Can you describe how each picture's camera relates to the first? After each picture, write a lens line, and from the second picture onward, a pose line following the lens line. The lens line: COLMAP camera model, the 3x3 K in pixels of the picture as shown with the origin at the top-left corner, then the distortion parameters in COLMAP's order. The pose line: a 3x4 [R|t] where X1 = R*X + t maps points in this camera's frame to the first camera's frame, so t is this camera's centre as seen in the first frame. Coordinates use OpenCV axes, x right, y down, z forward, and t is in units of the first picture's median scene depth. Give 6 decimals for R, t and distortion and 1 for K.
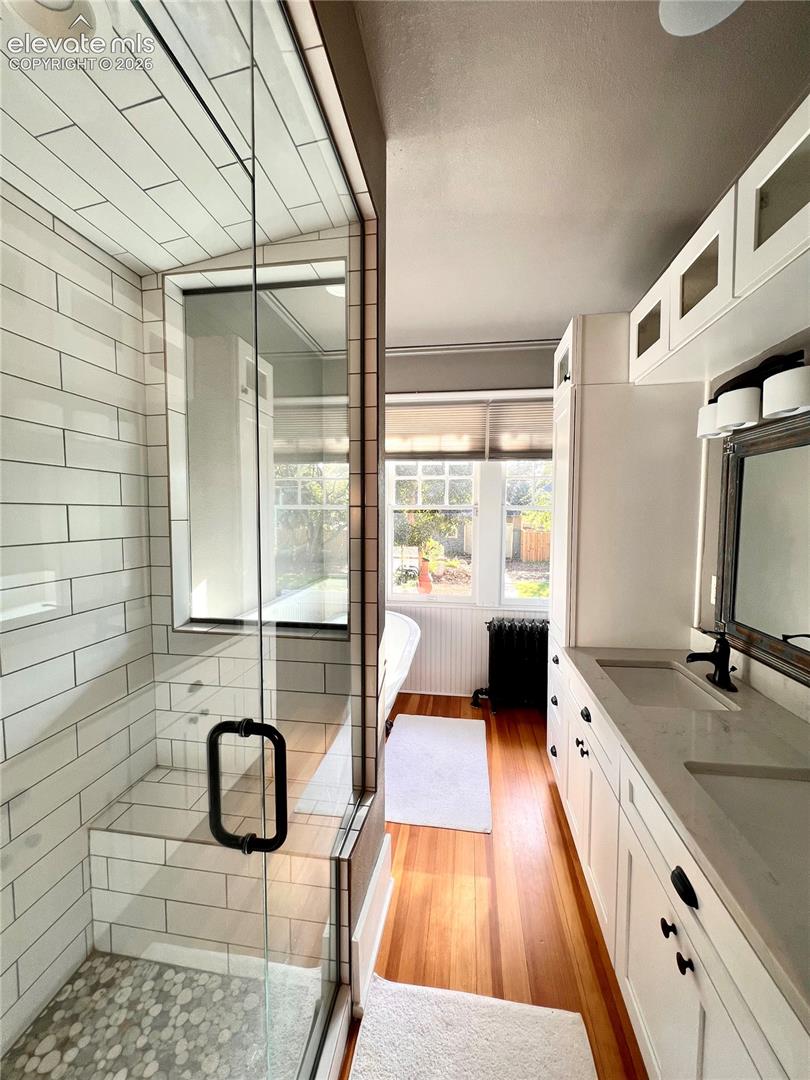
lens RADIAL K [[433.0, 0, 405.3], [0, 433.0, 537.6], [0, 0, 1]] dist [-0.002574, -0.000062]
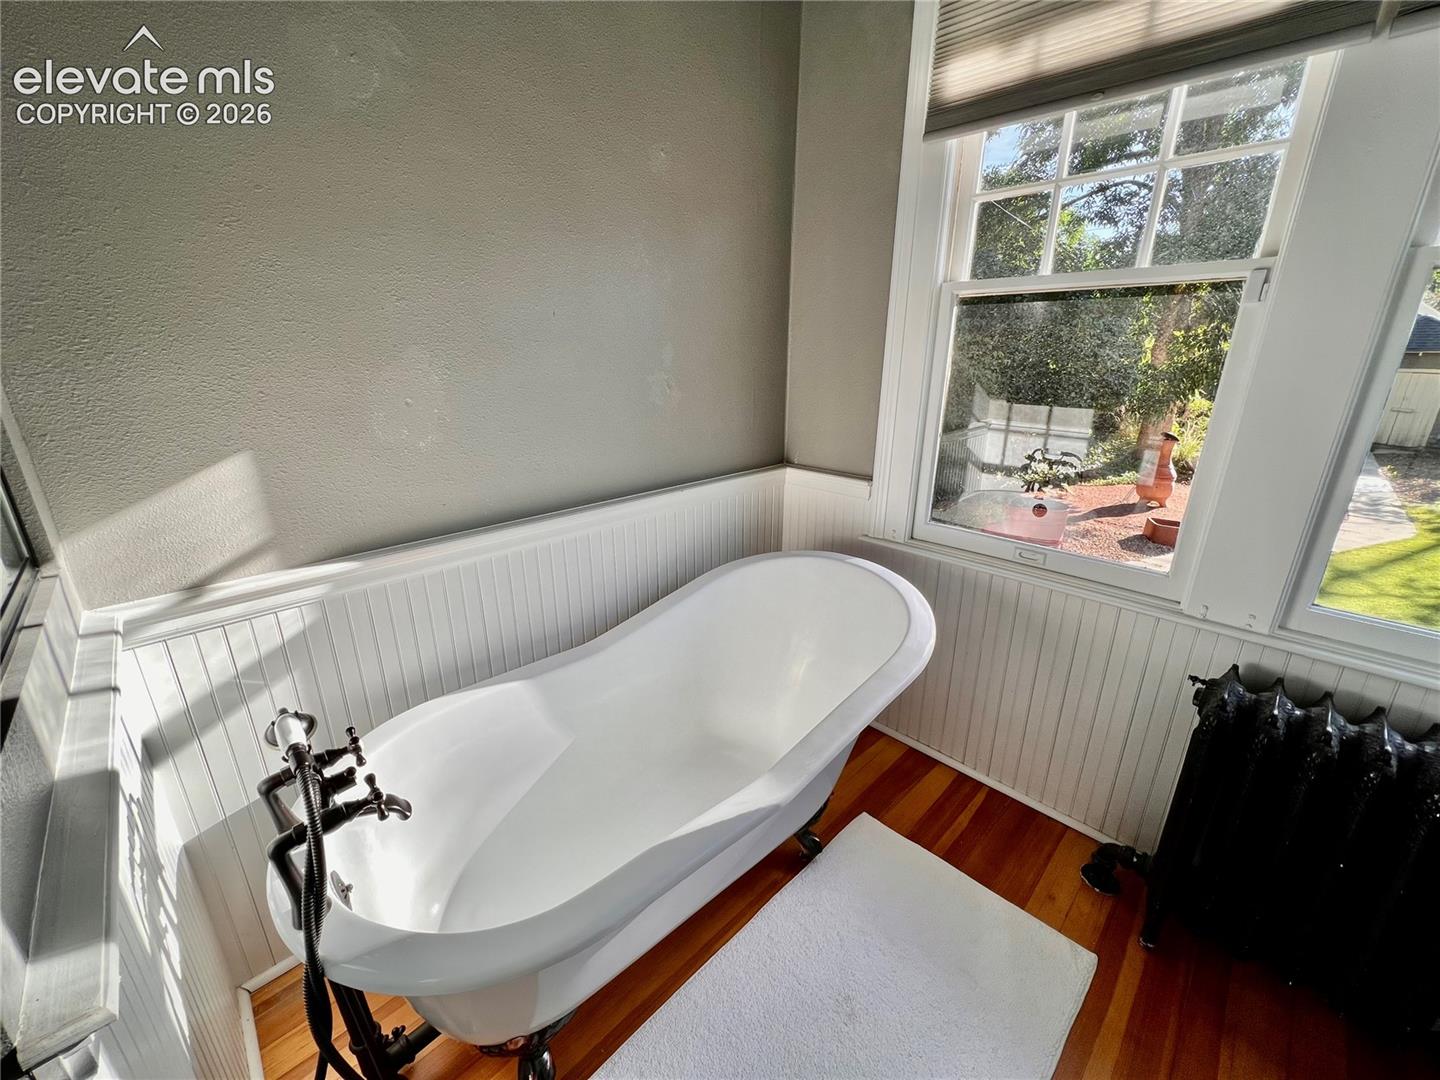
lens RADIAL K [[577.3, 0, 720.1], [0, 577.3, 540.2], [0, 0, 1]] dist [-0.002574, -0.000062]
pose [[0.803803, 0.189787, -0.563809, 0.128511], [-0.037087, 0.961889, 0.270913, 0.007799], [0.593738, -0.196850, 0.780208, 0.510056]]
